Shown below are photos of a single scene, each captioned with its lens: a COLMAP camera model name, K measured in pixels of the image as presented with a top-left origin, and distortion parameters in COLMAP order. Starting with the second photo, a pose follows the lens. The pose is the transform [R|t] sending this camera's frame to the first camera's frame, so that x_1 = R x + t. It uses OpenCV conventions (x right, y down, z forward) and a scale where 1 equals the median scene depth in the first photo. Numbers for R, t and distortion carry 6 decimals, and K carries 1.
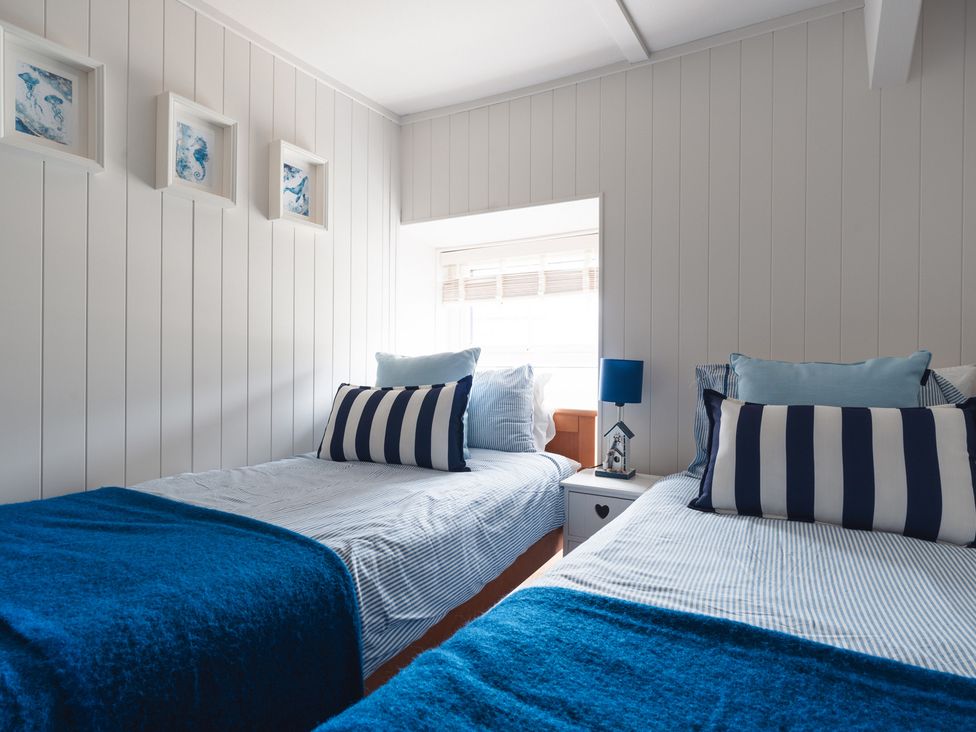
lens RADIAL K [[558.5, 0, 494.7], [0, 558.5, 363.6], [0, 0, 1]] dist [-0.001746, 0.002758]
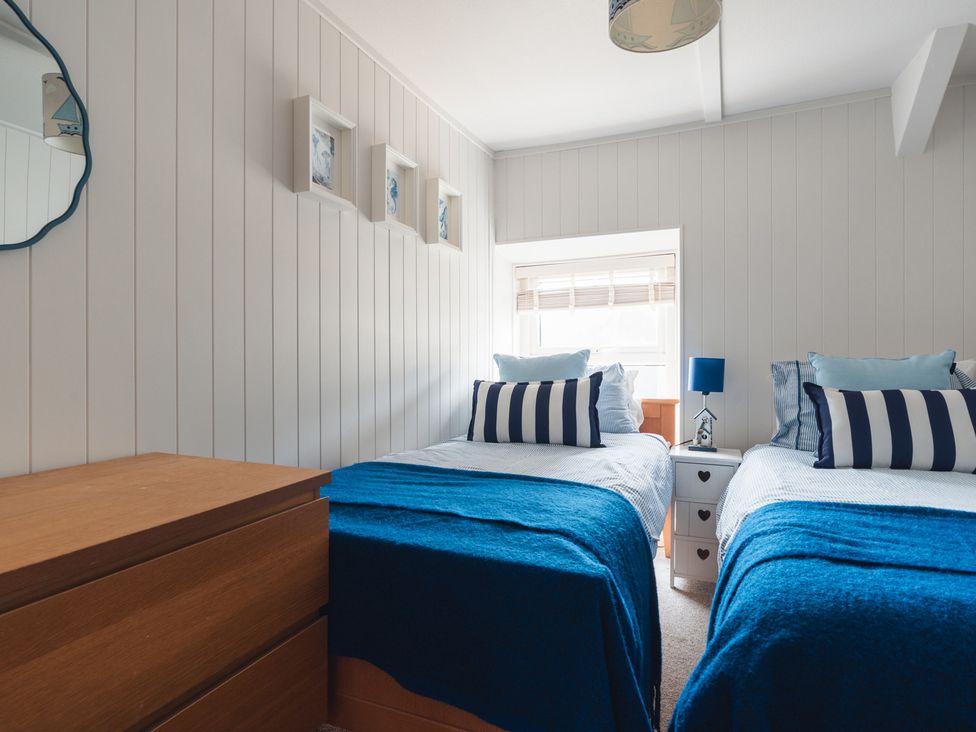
lens RADIAL K [[558.5, 0, 489.3], [0, 558.5, 364.9], [0, 0, 1]] dist [-0.001746, 0.002758]
pose [[0.993937, -0.008906, 0.109593, -0.394850], [0.009000, 0.999959, -0.000367, 0.004200], [-0.109586, 0.001351, 0.993976, -0.202309]]
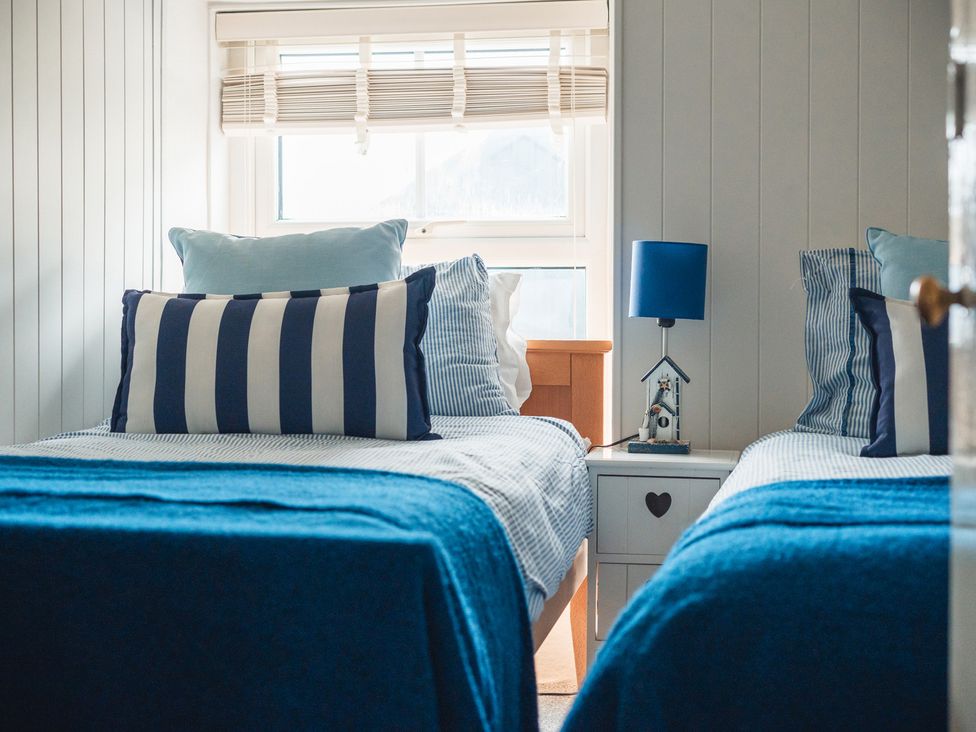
lens RADIAL K [[1786.7, 0, 542.2], [0, 1786.7, 329.5], [0, 0, 1]] dist [-0.001580, 0.000000]
pose [[0.934174, -0.007570, 0.356739, -0.516349], [0.005531, 0.999962, 0.006734, 0.065059], [-0.356776, -0.004317, 0.934180, -0.605844]]
